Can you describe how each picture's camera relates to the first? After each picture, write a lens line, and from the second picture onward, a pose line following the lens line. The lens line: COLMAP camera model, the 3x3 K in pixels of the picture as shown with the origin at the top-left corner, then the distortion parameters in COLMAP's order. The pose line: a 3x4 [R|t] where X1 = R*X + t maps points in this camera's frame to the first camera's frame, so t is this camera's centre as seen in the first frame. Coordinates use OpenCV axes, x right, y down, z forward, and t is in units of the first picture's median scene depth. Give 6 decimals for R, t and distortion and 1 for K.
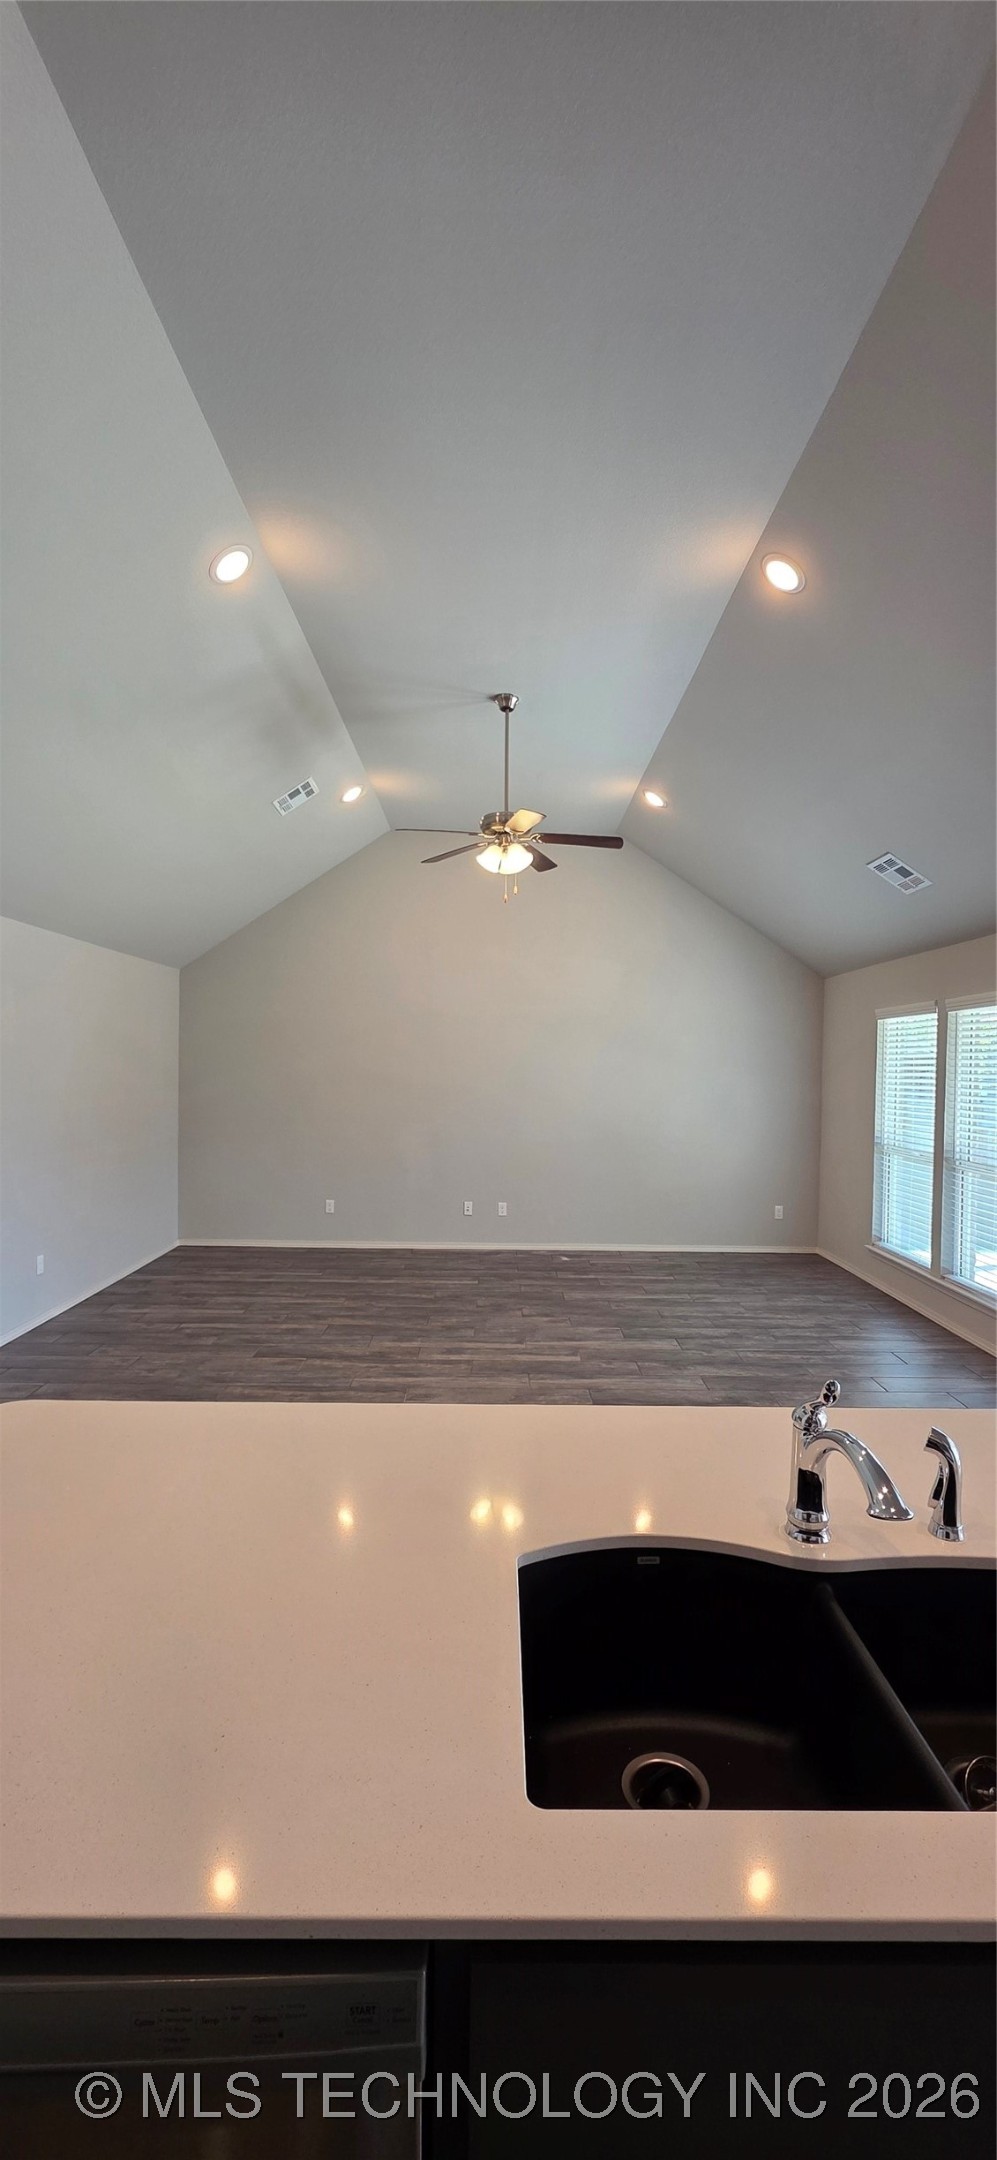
lens RADIAL K [[860.7, 0, 516.2], [0, 860.7, 1079.9], [0, 0, 1]] dist [0.001366, -0.000965]
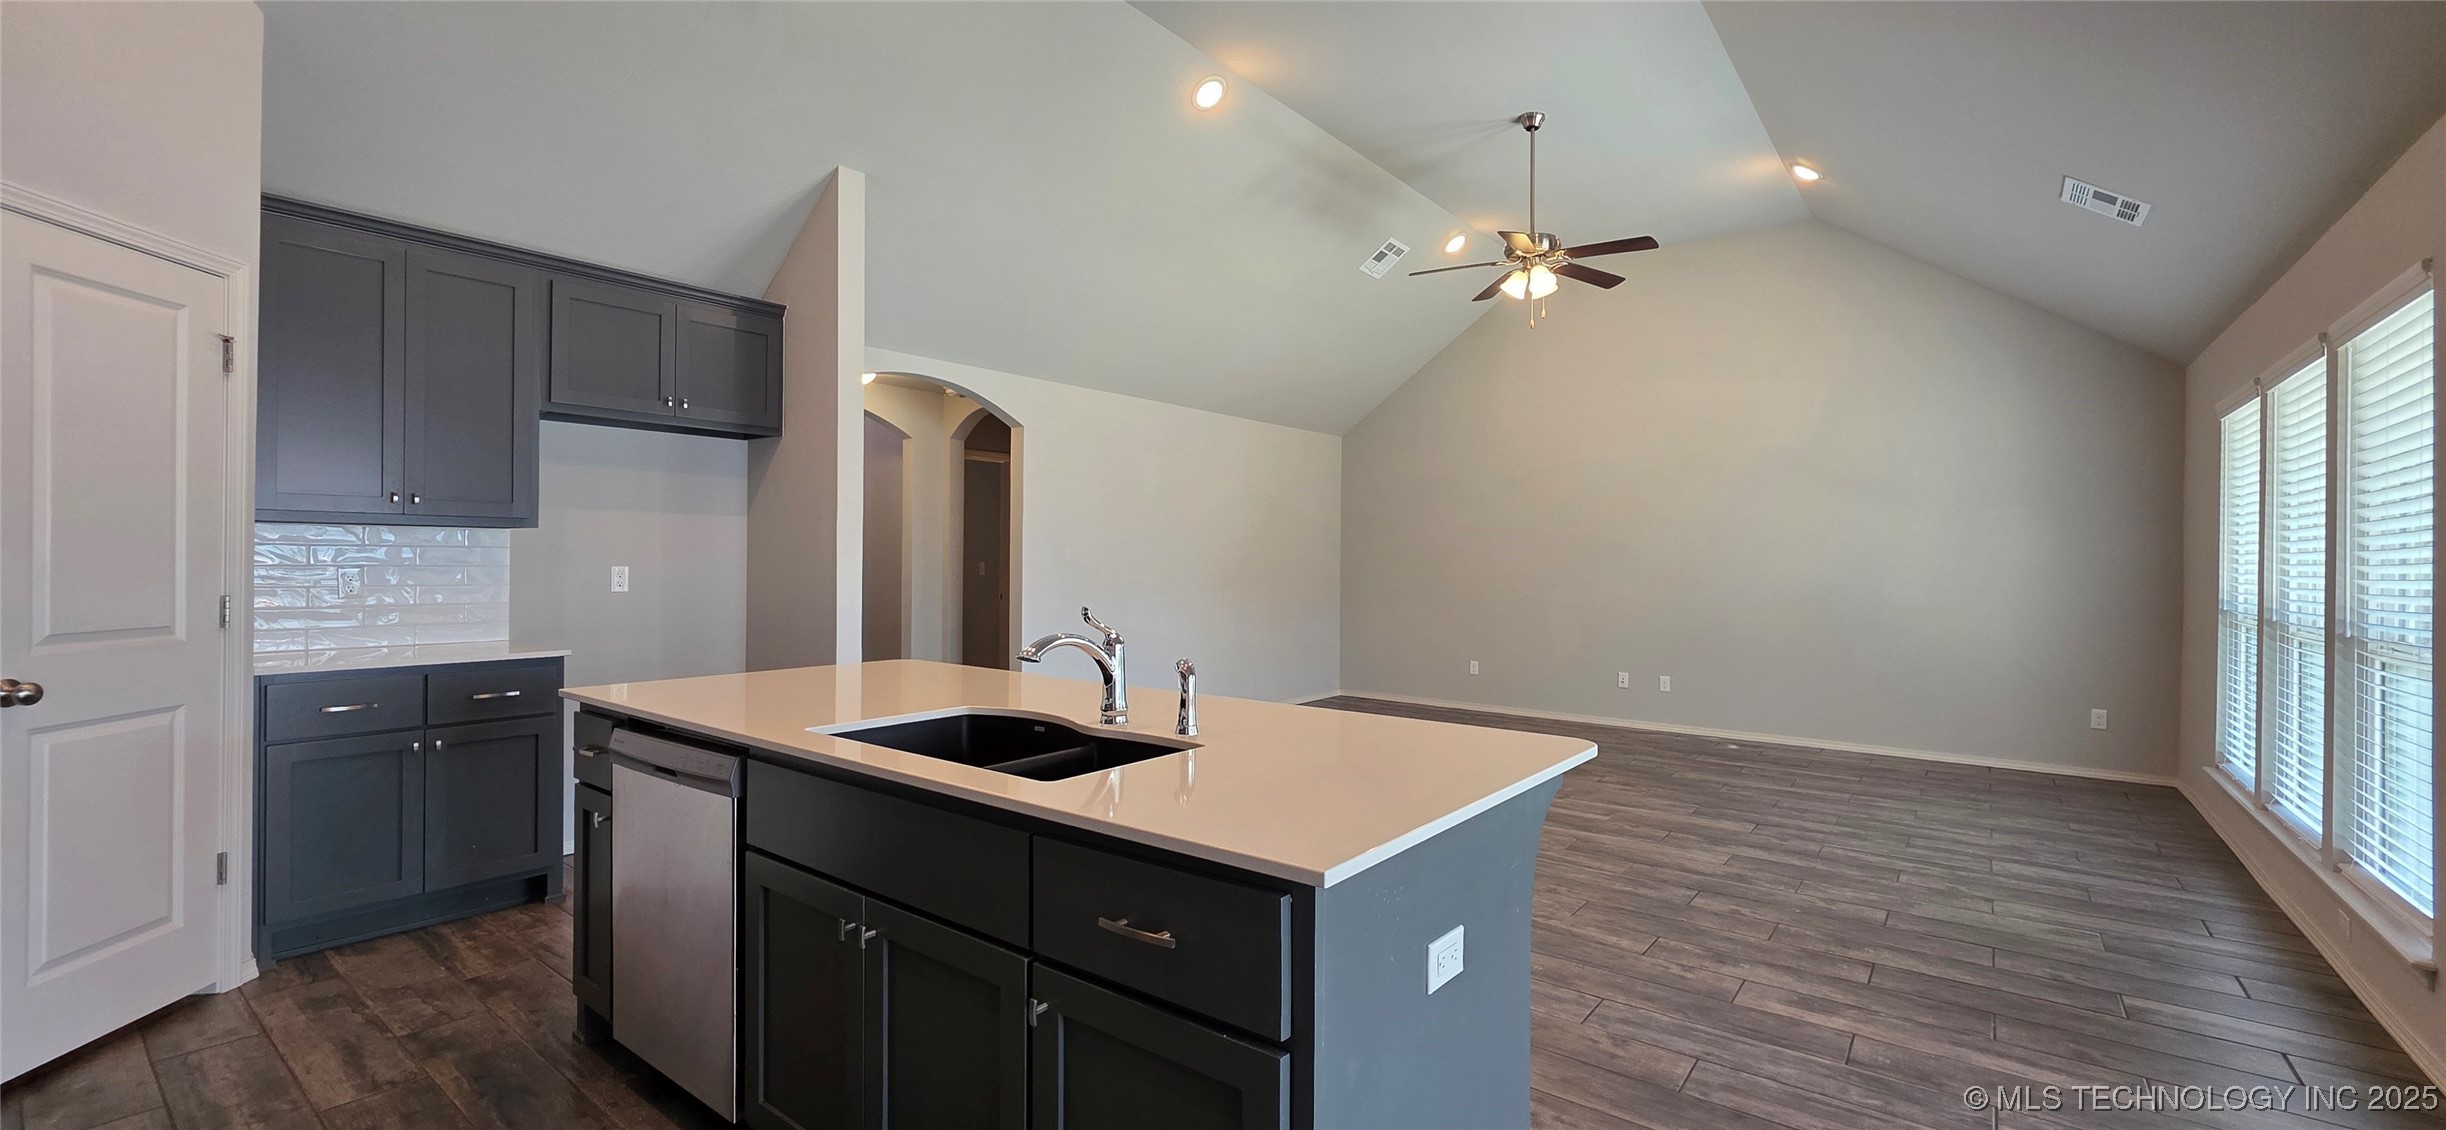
lens RADIAL K [[974.6, 0, 1229.8], [0, 974.6, 546.6], [0, 0, 1]] dist [0.001366, -0.000965]
pose [[0.785048, -0.013490, -0.619288, 0.325505], [-0.005422, 0.999575, -0.028647, 0.057547], [0.619411, 0.025847, 0.784641, -0.042856]]
